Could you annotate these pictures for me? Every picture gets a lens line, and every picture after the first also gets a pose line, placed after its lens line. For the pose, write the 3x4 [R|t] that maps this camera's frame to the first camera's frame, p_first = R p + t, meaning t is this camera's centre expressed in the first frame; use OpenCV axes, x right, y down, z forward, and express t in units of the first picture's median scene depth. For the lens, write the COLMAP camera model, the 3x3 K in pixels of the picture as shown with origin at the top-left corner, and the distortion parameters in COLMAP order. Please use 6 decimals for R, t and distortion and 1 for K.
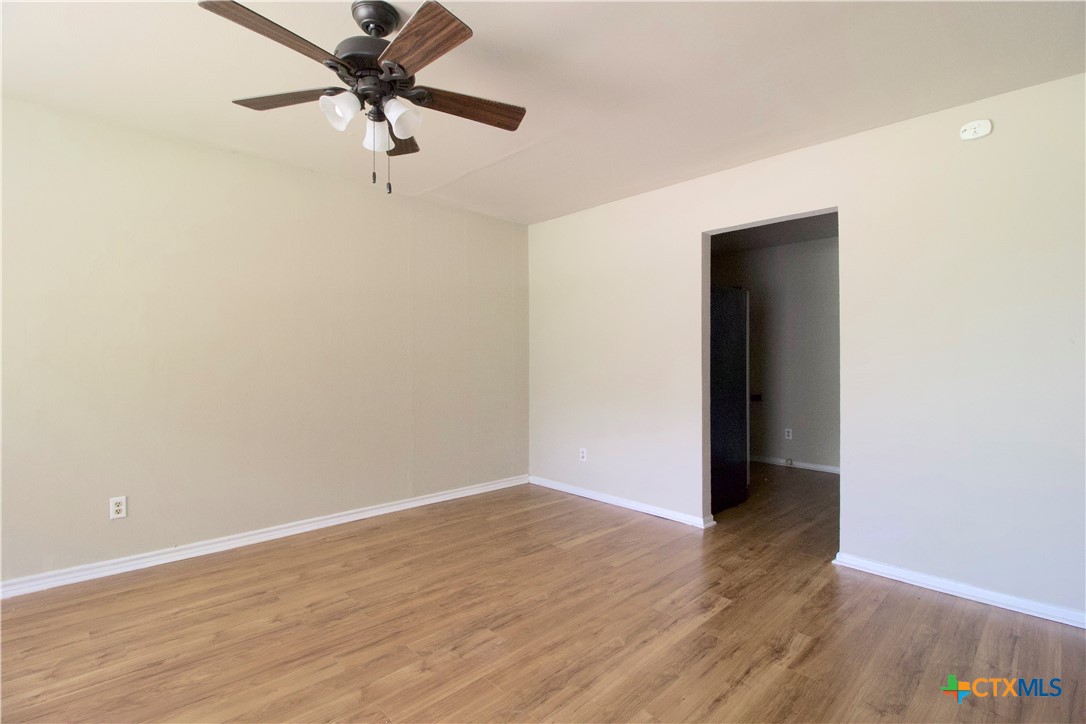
lens RADIAL K [[505.0, 0, 551.2], [0, 505.0, 357.4], [0, 0, 1]] dist [0.000882, -0.014151]
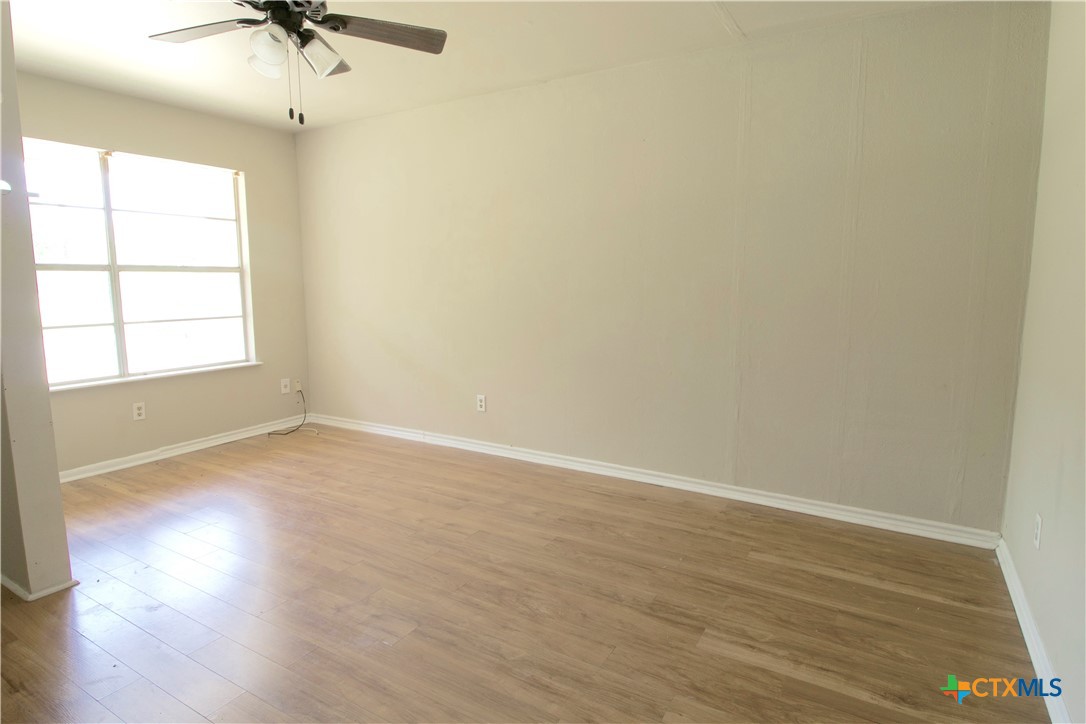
lens RADIAL K [[588.2, 0, 554.6], [0, 588.2, 356.7], [0, 0, 1]] dist [-0.004007, -0.000871]
pose [[0.258285, 0.124525, -0.958010, 0.594332], [0.001994, 0.991587, 0.129427, -0.017440], [0.966067, -0.035339, 0.255864, 0.738245]]
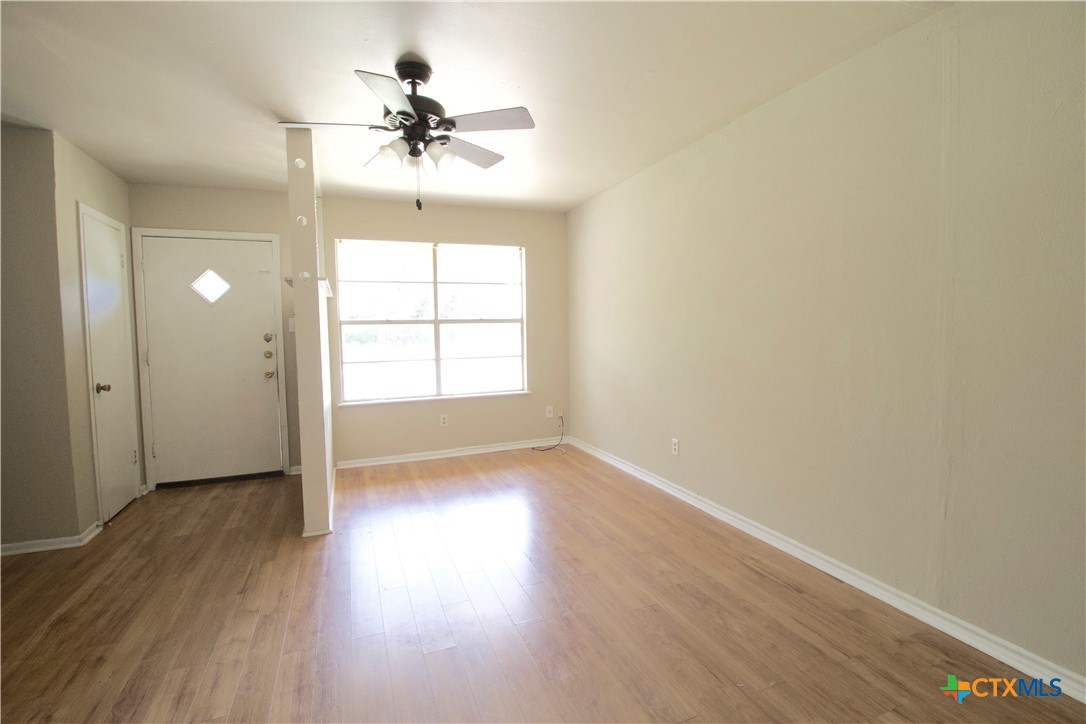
lens RADIAL K [[505.0, 0, 551.2], [0, 505.0, 357.4], [0, 0, 1]] dist [0.000882, -0.014151]
pose [[-0.383934, 0.060988, -0.921344, 0.452789], [0.016360, 0.998109, 0.059252, -0.021303], [0.923216, 0.007676, -0.384205, 1.121977]]
